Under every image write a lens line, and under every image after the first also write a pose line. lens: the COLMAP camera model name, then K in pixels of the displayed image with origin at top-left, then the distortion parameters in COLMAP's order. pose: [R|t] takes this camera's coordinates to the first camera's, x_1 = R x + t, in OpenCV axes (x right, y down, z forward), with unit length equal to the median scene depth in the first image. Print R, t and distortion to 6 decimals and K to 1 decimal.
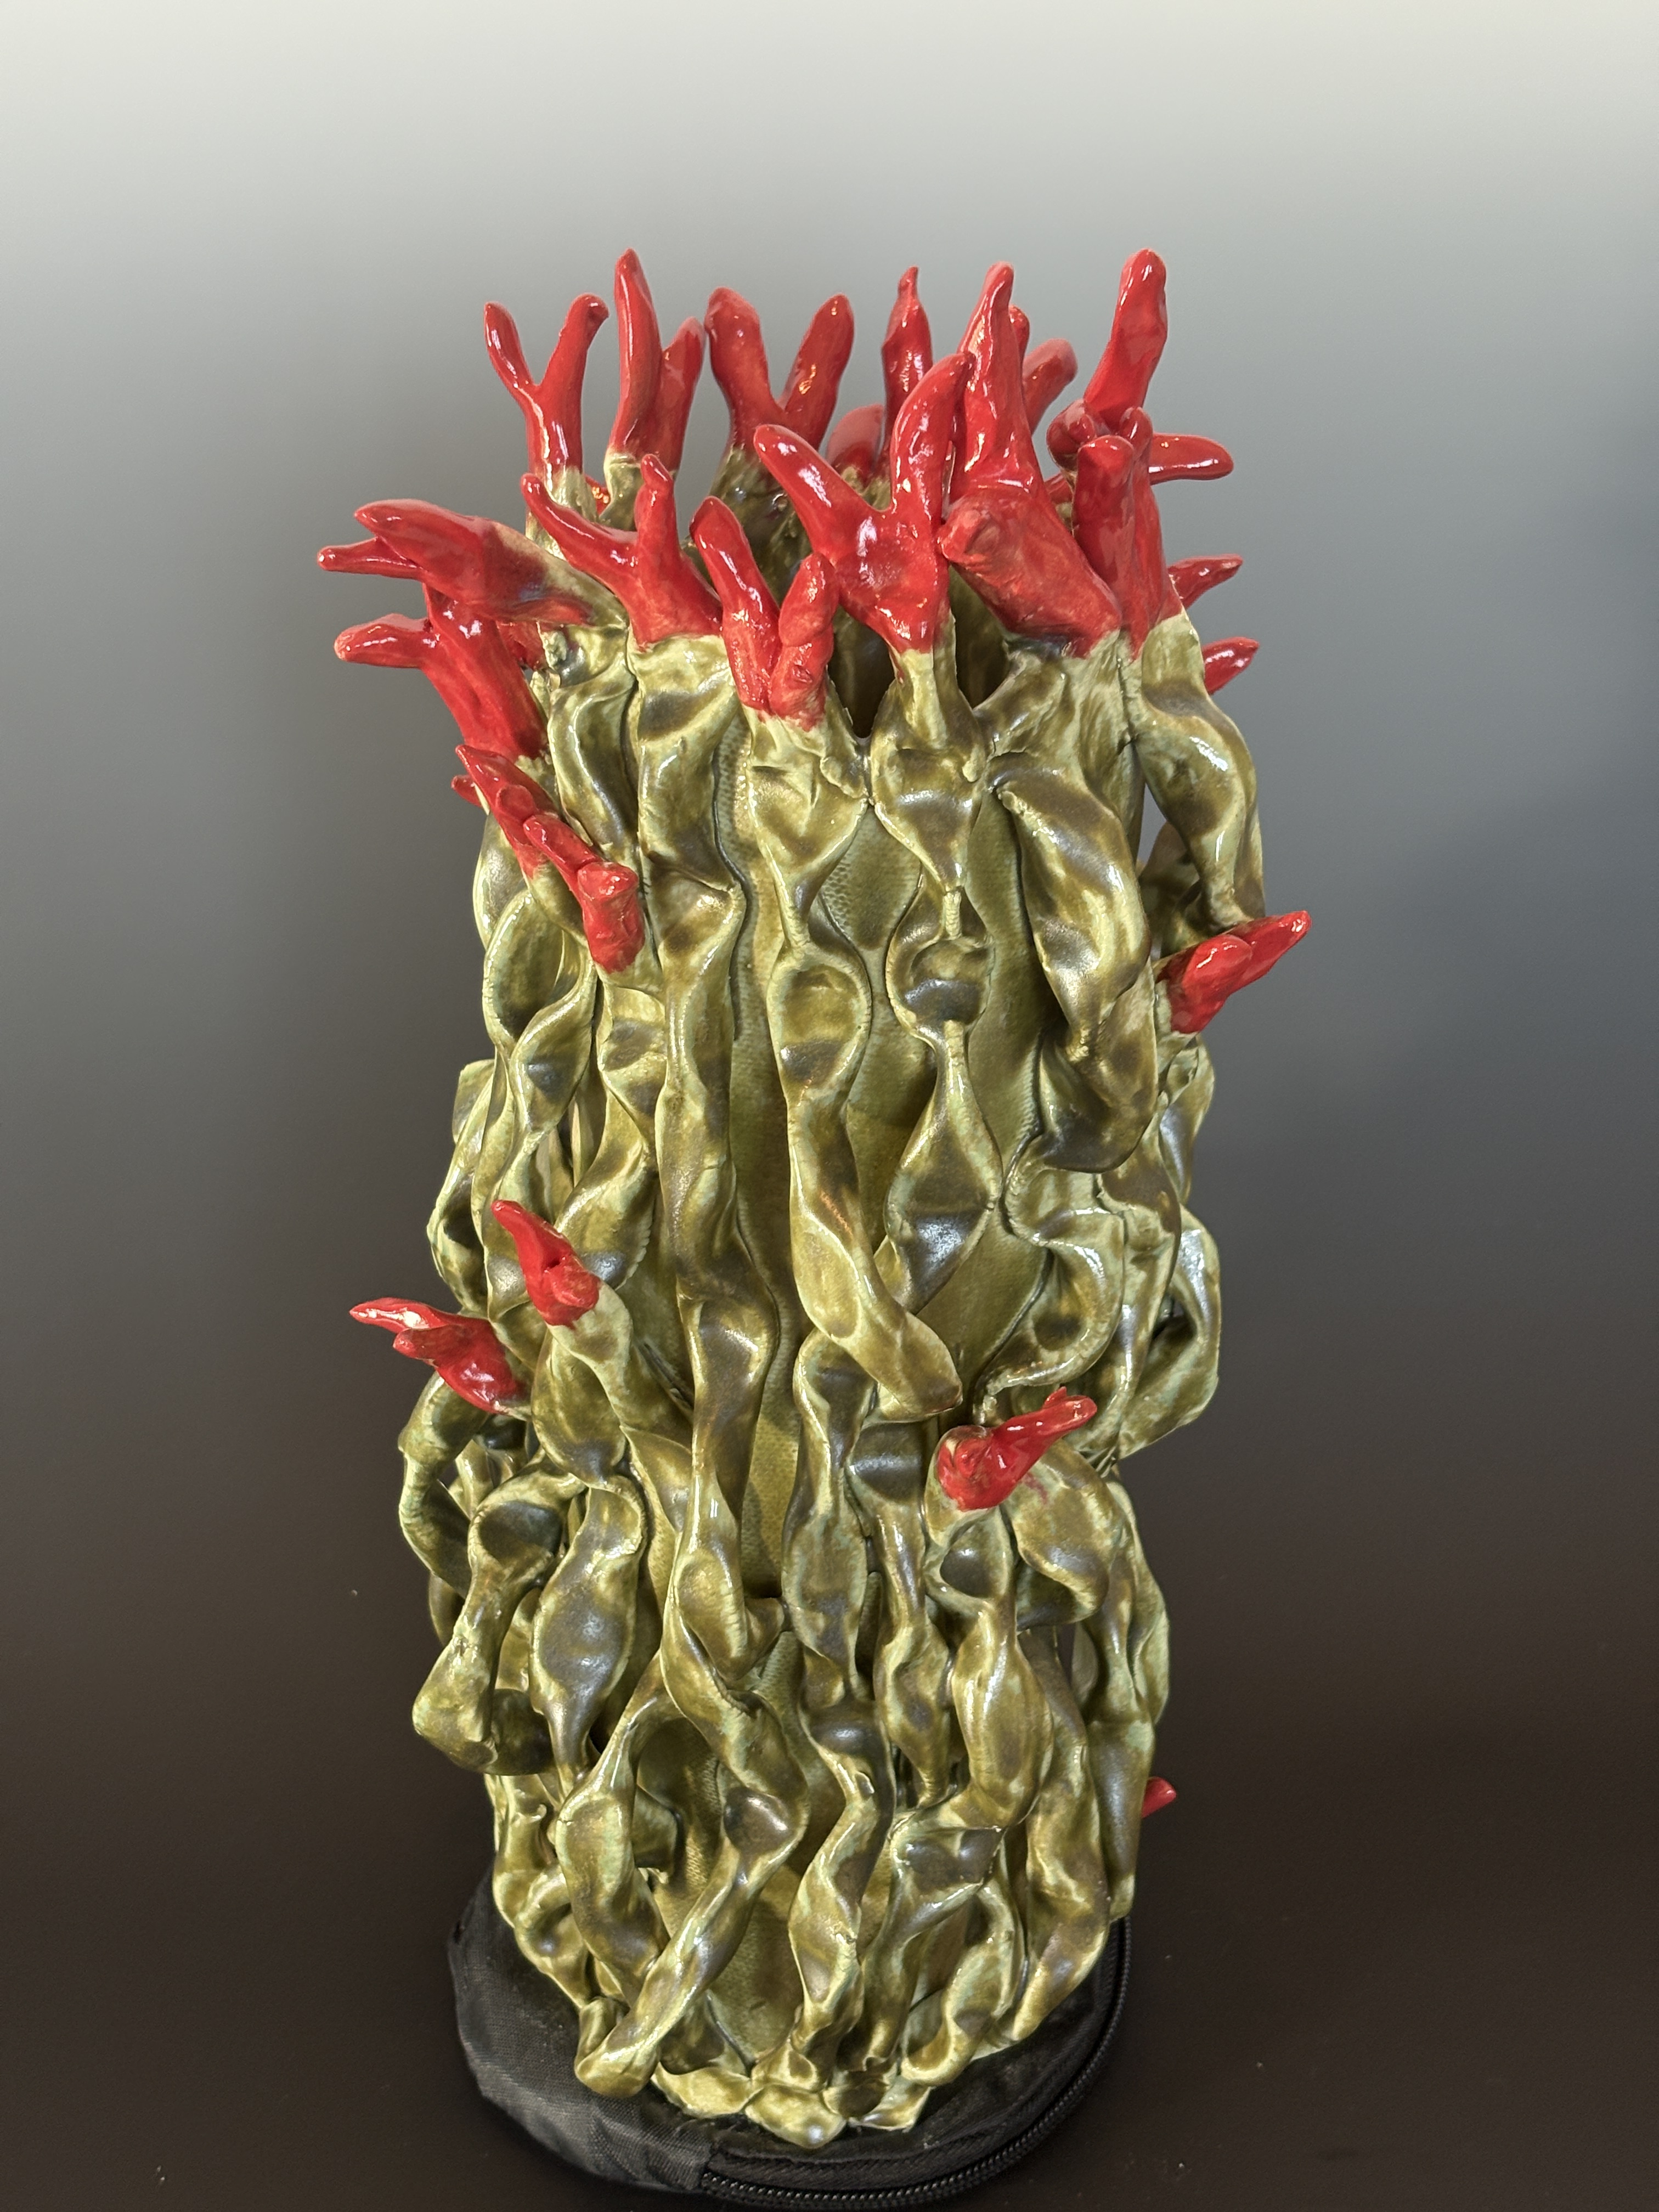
lens RADIAL K [[3362.1, 0, 825.5], [0, 3362.1, 1107.4], [0, 0, 1]] dist [-0.031025, 0.000000]
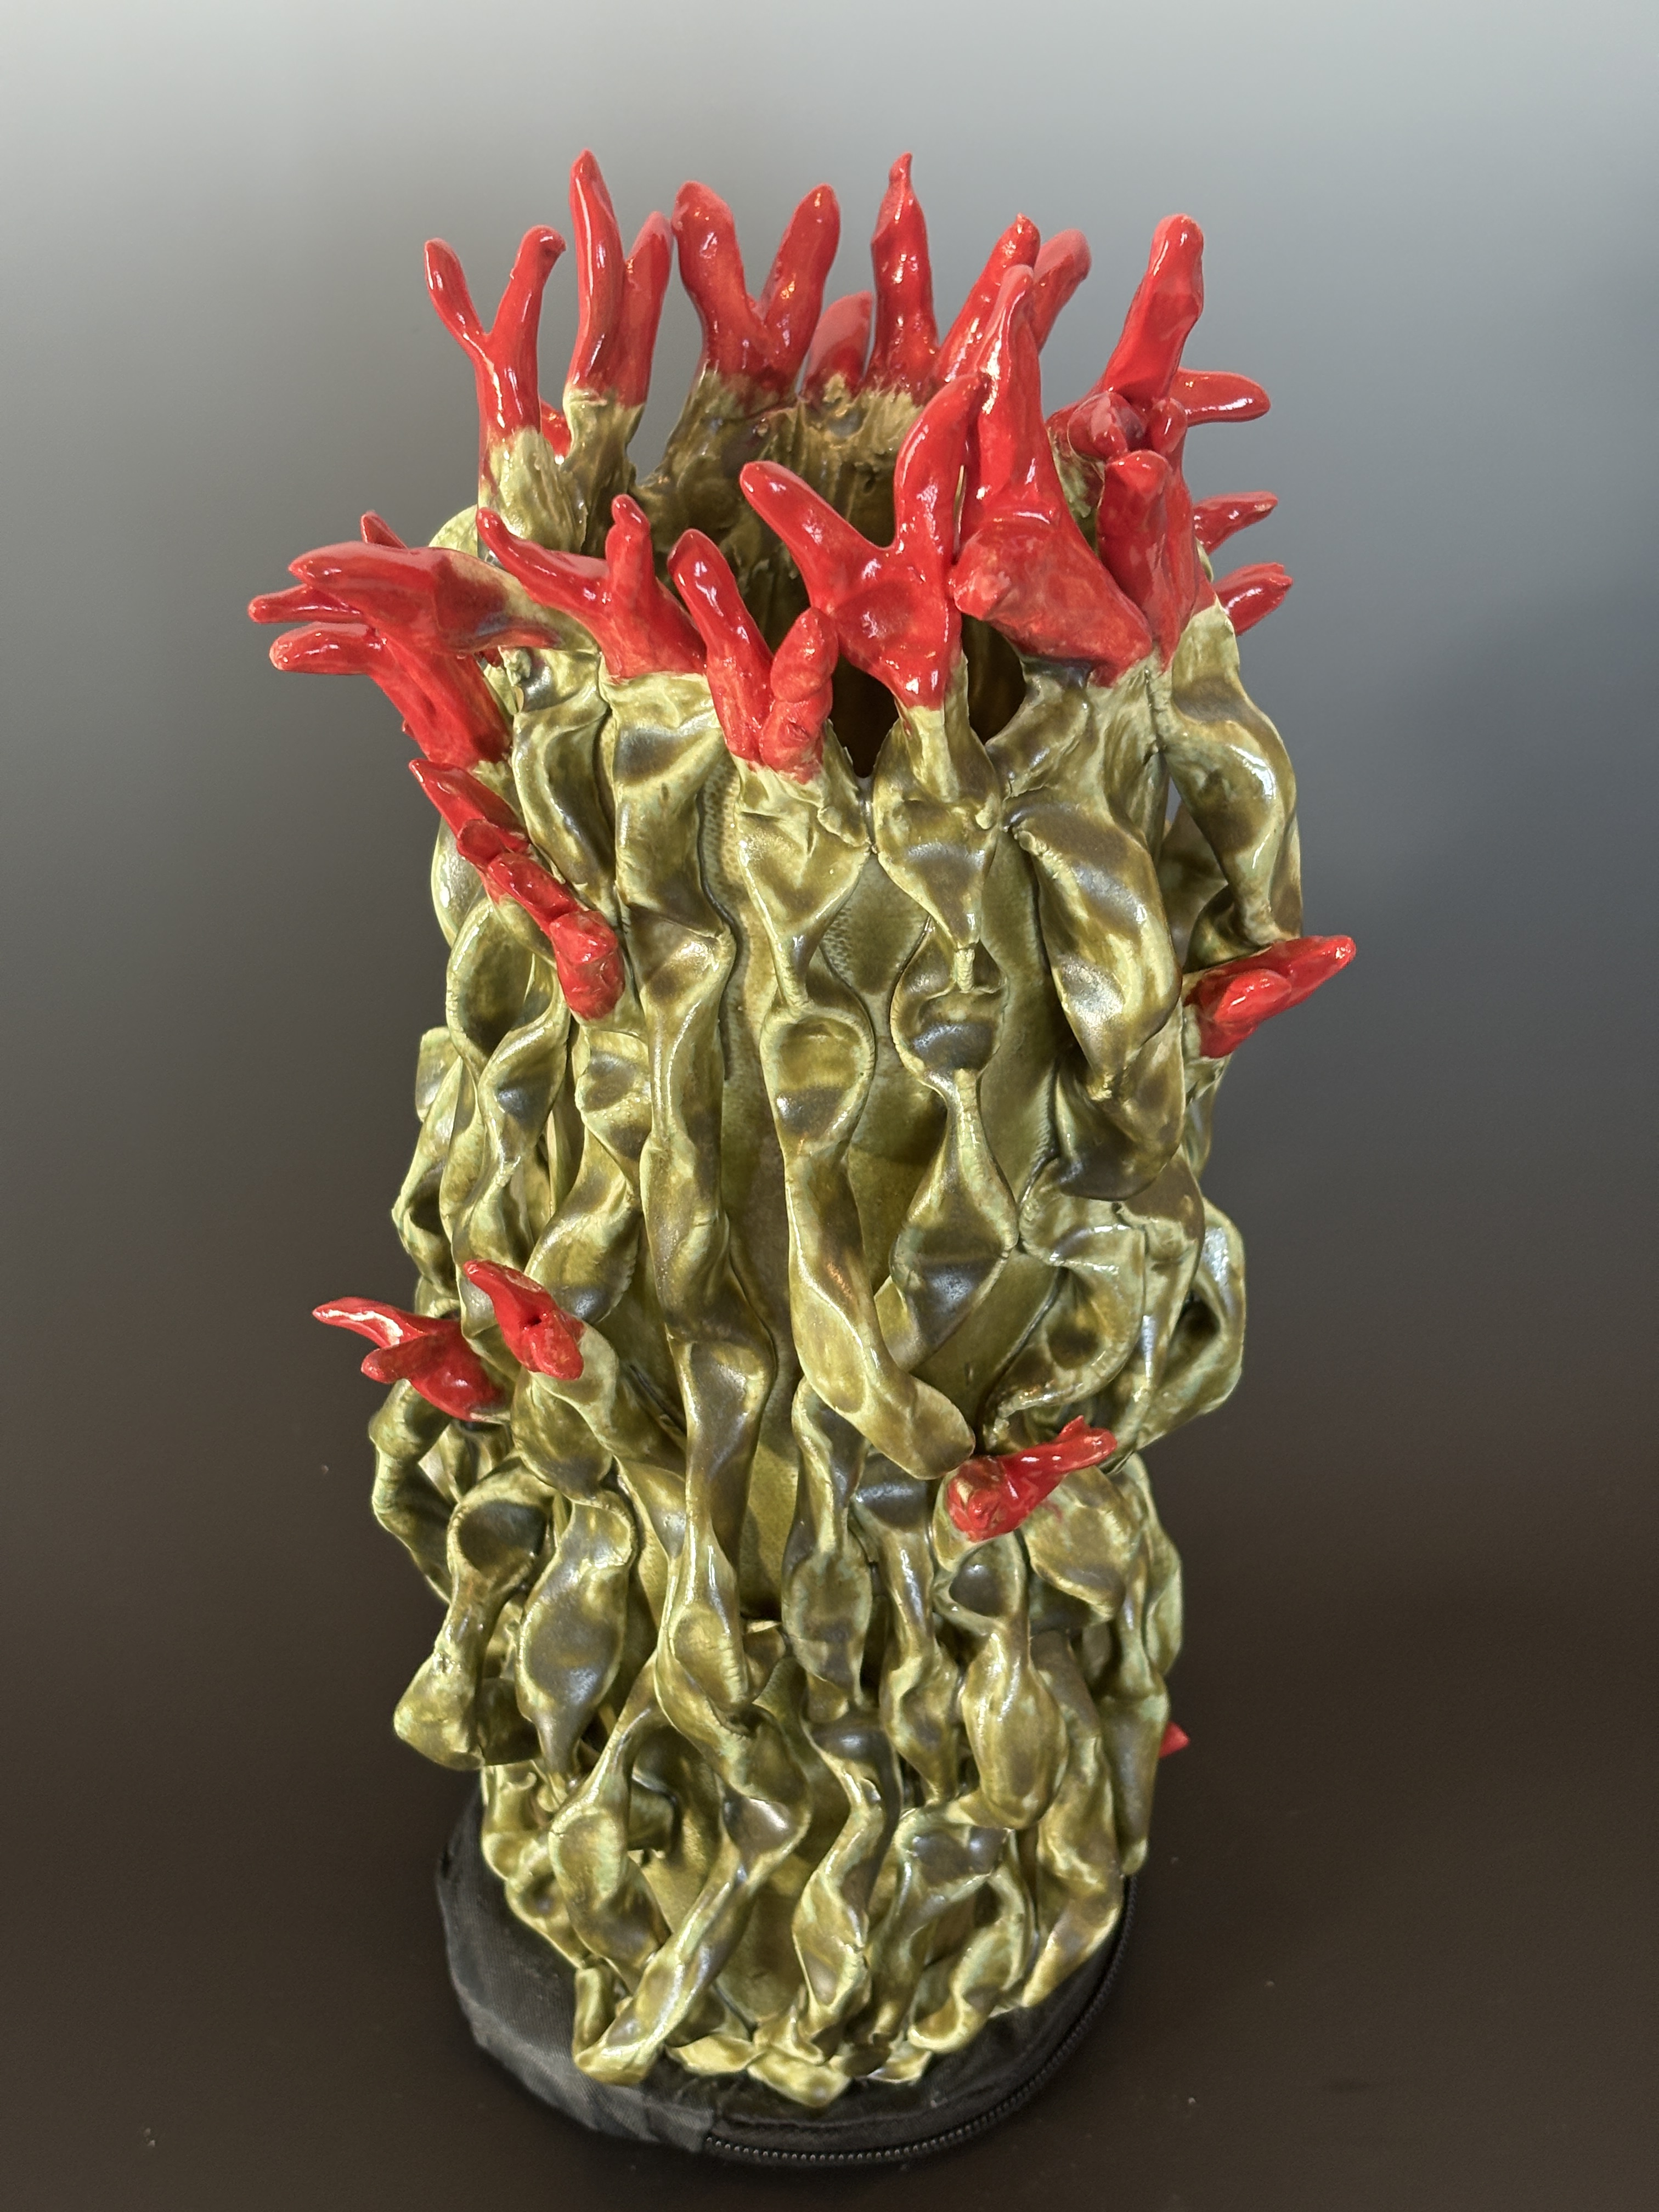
lens RADIAL K [[3362.1, 0, 834.5], [0, 3362.1, 1104.7], [0, 0, 1]] dist [-0.031025, 0.000000]
pose [[0.999760, -0.015316, 0.015691, -0.010970], [0.012663, 0.987512, 0.157036, -0.147821], [-0.017900, -0.156800, 0.987468, 0.089487]]
